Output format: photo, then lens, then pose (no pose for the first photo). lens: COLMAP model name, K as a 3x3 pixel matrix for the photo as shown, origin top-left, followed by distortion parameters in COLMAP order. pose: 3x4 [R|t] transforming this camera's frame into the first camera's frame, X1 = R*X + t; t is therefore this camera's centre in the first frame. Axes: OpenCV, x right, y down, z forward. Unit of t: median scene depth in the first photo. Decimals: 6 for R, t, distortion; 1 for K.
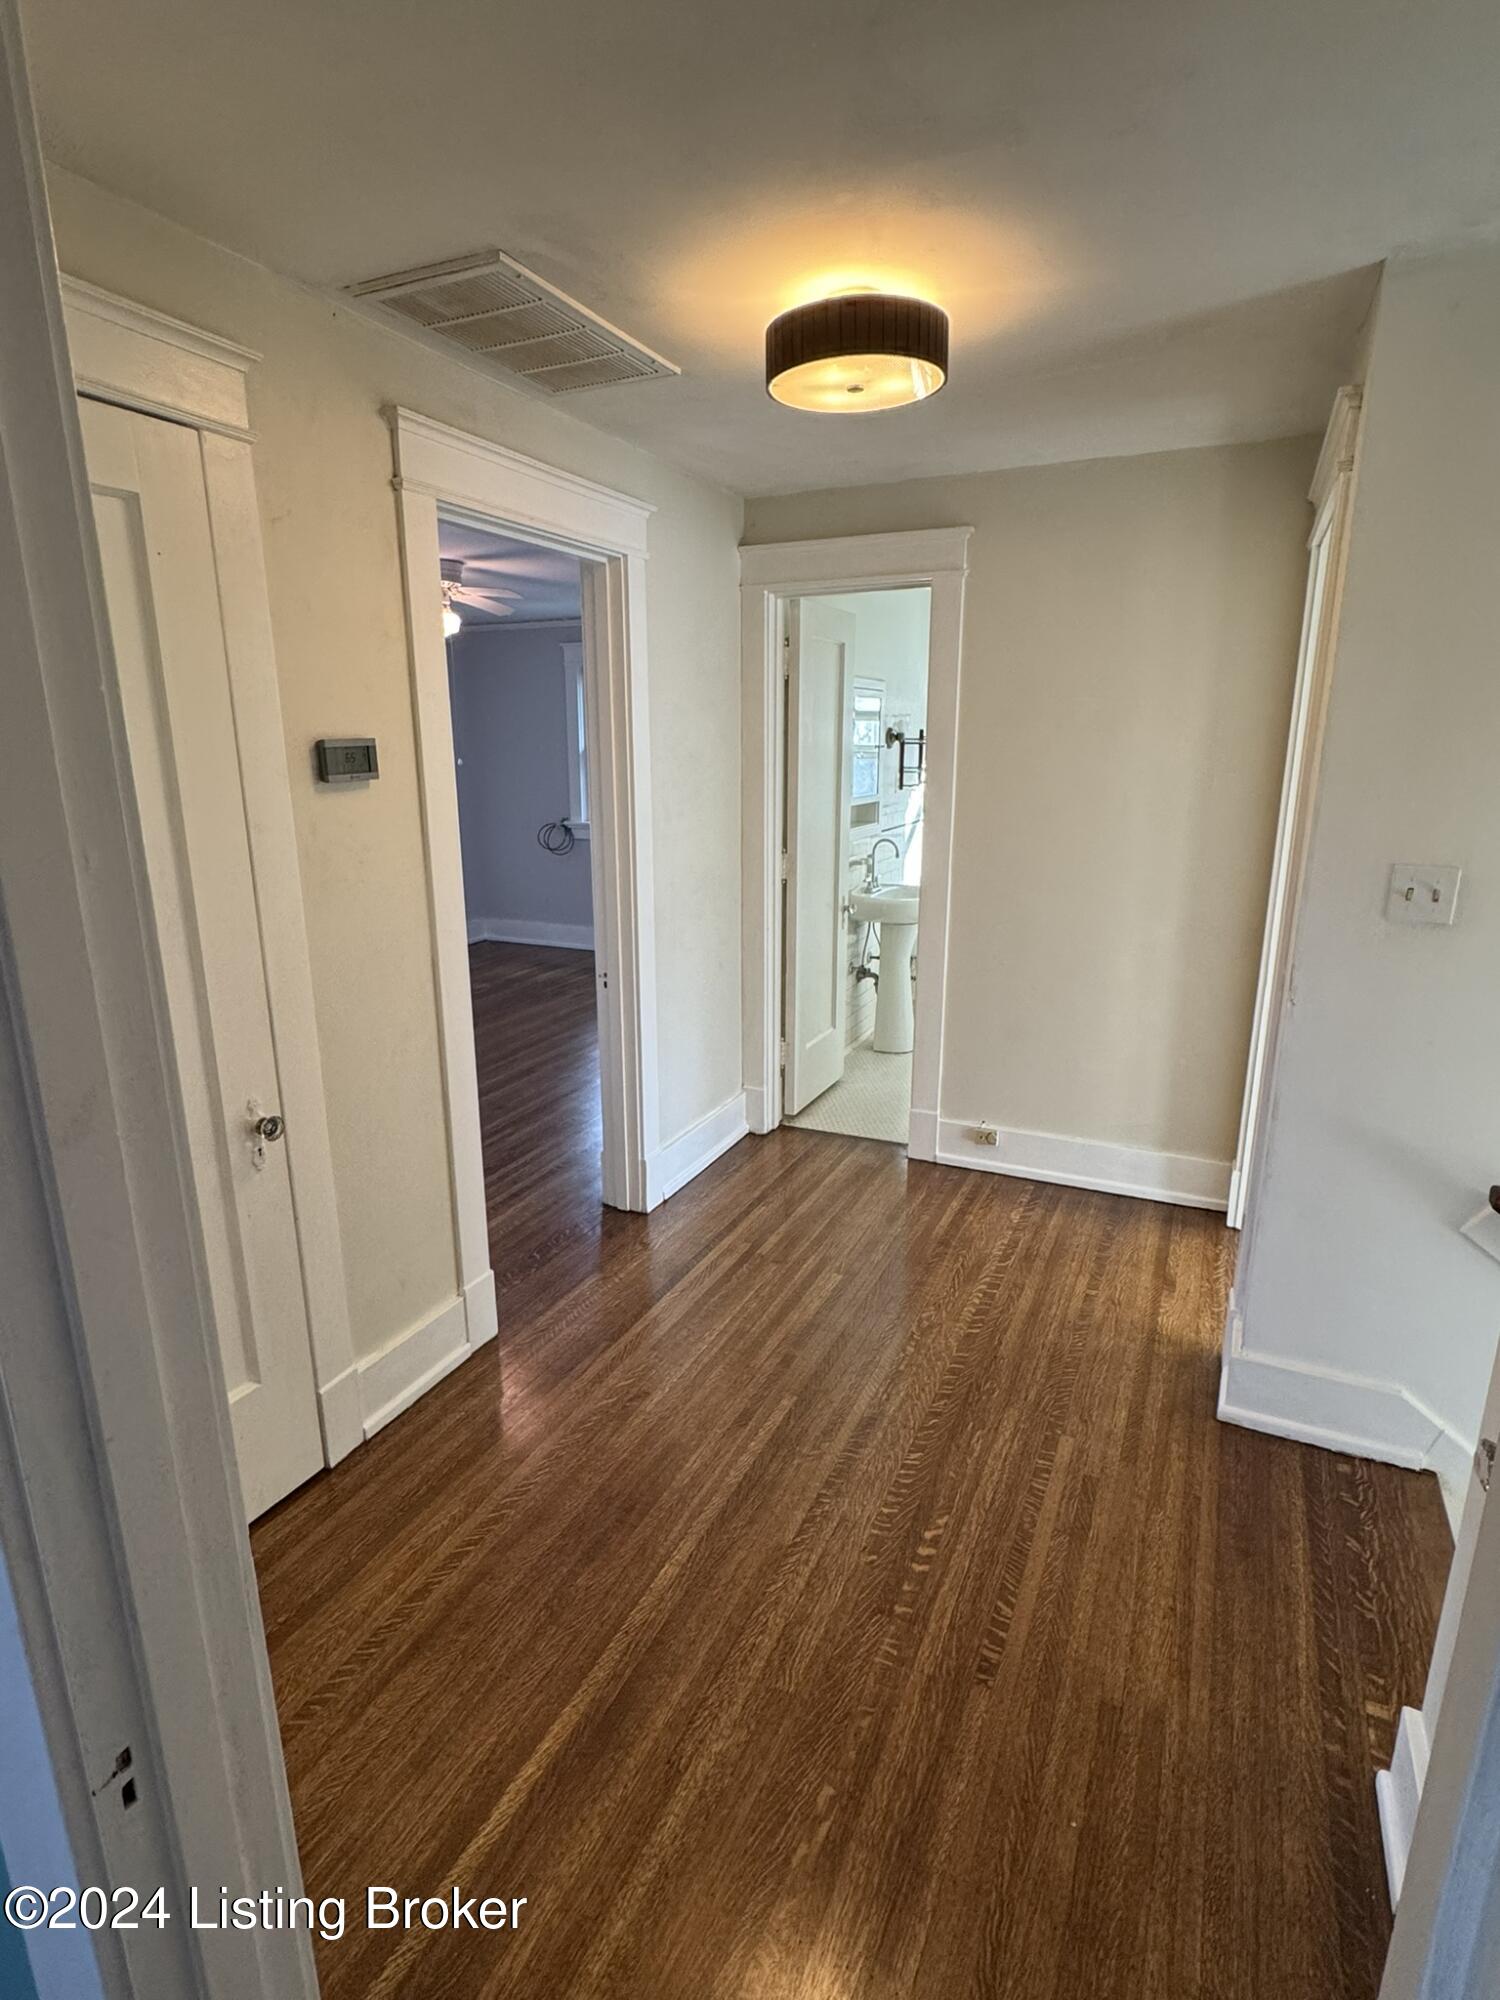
lens RADIAL K [[1017.3, 0, 750.0], [0, 1017.3, 1000.0], [0, 0, 1]] dist [0.000892, 0.000031]
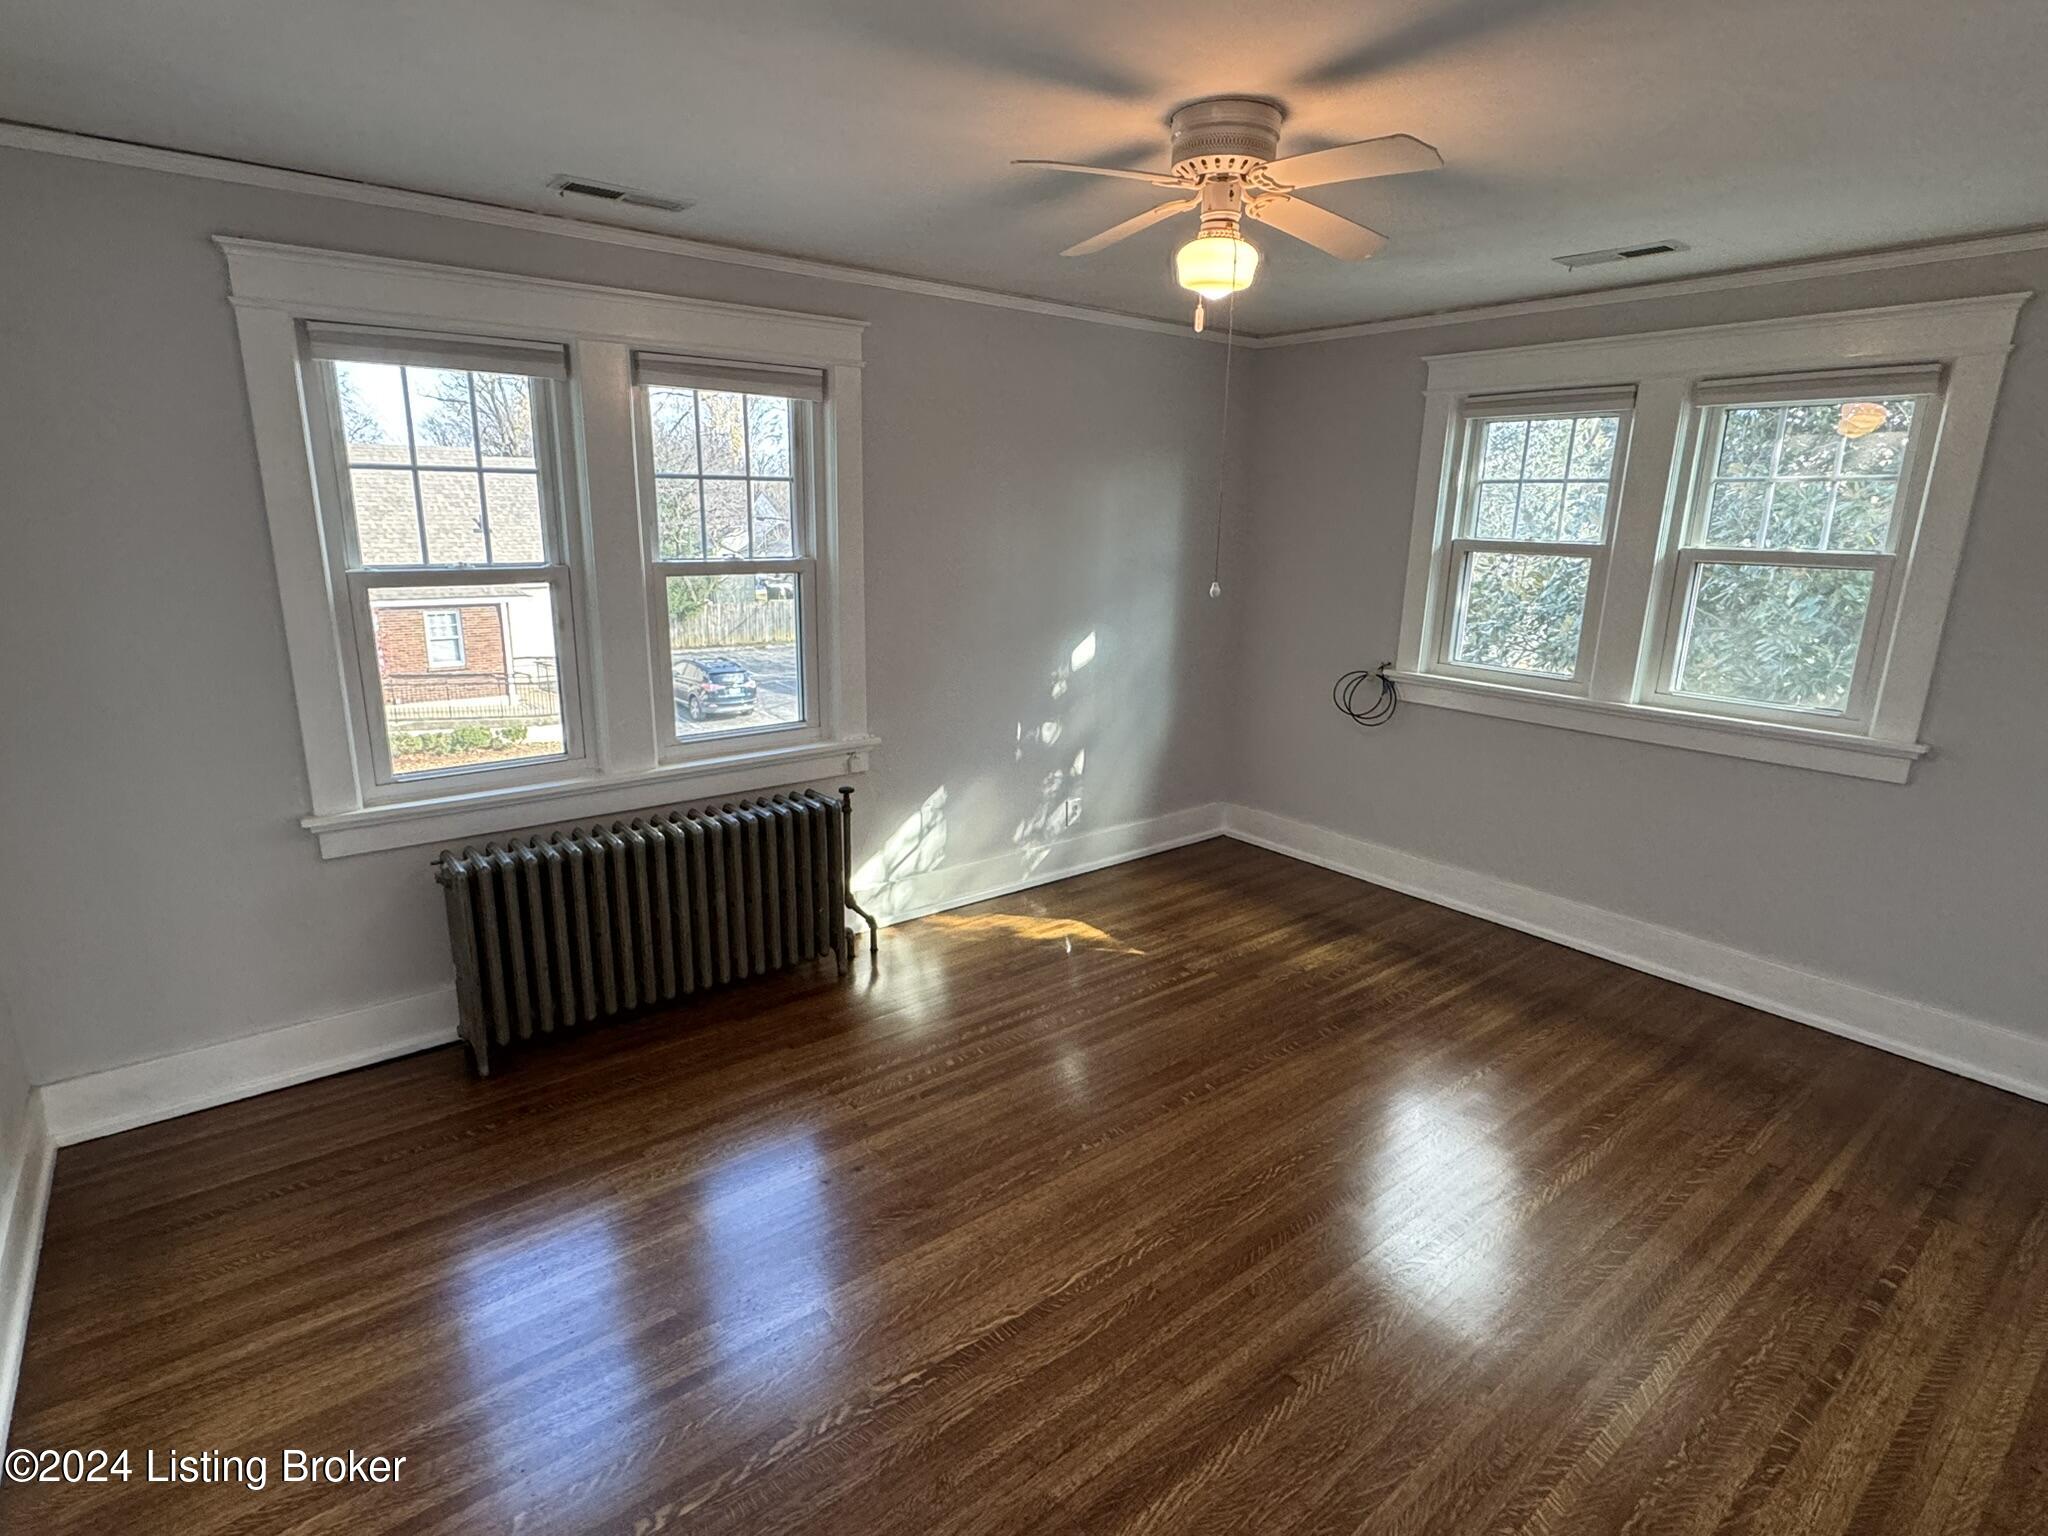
lens RADIAL K [[1041.7, 0, 1024.0], [0, 1041.7, 768.0], [0, 0, 1]] dist [0.000892, 0.000031]
pose [[0.894593, 0.133653, -0.426428, -0.106442], [-0.135397, 0.990440, 0.026381, -0.108661], [0.425877, 0.034136, 0.904137, 0.382800]]
